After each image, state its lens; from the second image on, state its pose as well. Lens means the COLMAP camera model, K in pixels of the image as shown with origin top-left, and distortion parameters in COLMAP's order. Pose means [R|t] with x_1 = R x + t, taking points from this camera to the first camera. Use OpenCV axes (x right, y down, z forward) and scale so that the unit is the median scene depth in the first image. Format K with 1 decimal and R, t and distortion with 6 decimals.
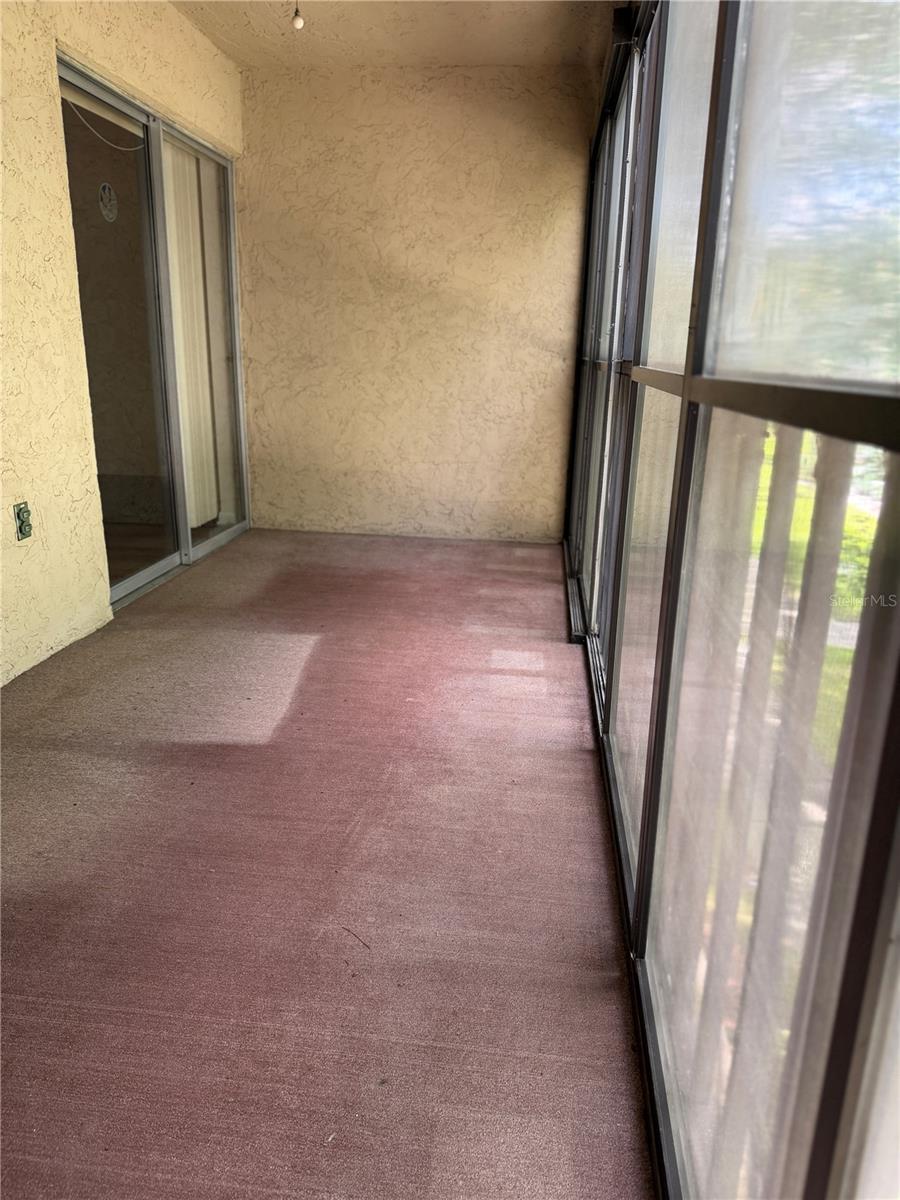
lens RADIAL K [[831.6, 0, 450.0], [0, 831.6, 600.0], [0, 0, 1]] dist [0.067077, -0.144158]
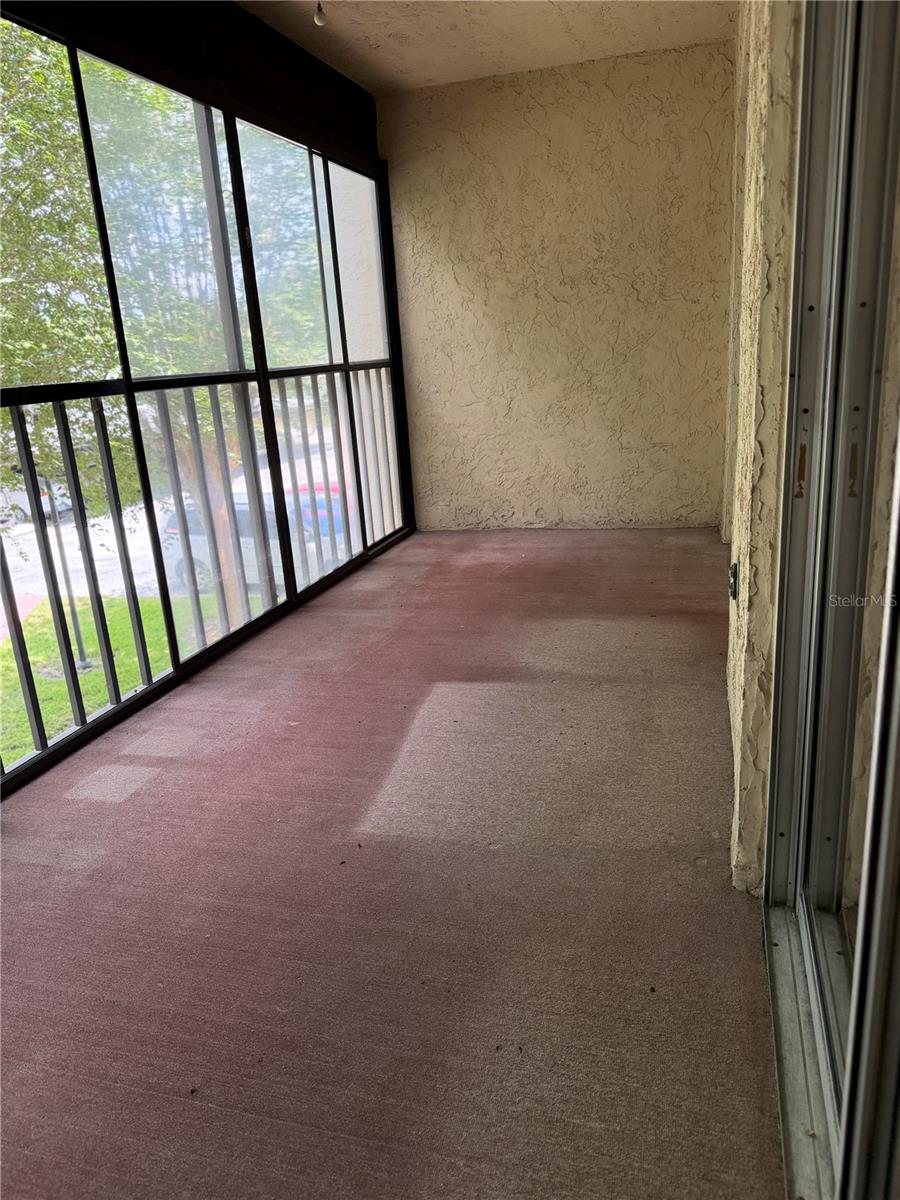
lens RADIAL K [[831.6, 0, 450.0], [0, 831.6, 600.0], [0, 0, 1]] dist [0.067077, -0.144158]
pose [[-0.982699, -0.025206, 0.183487, -0.424560], [0.079324, 0.837954, 0.539945, -0.542078], [-0.167364, 0.545158, -0.821457, 1.786575]]
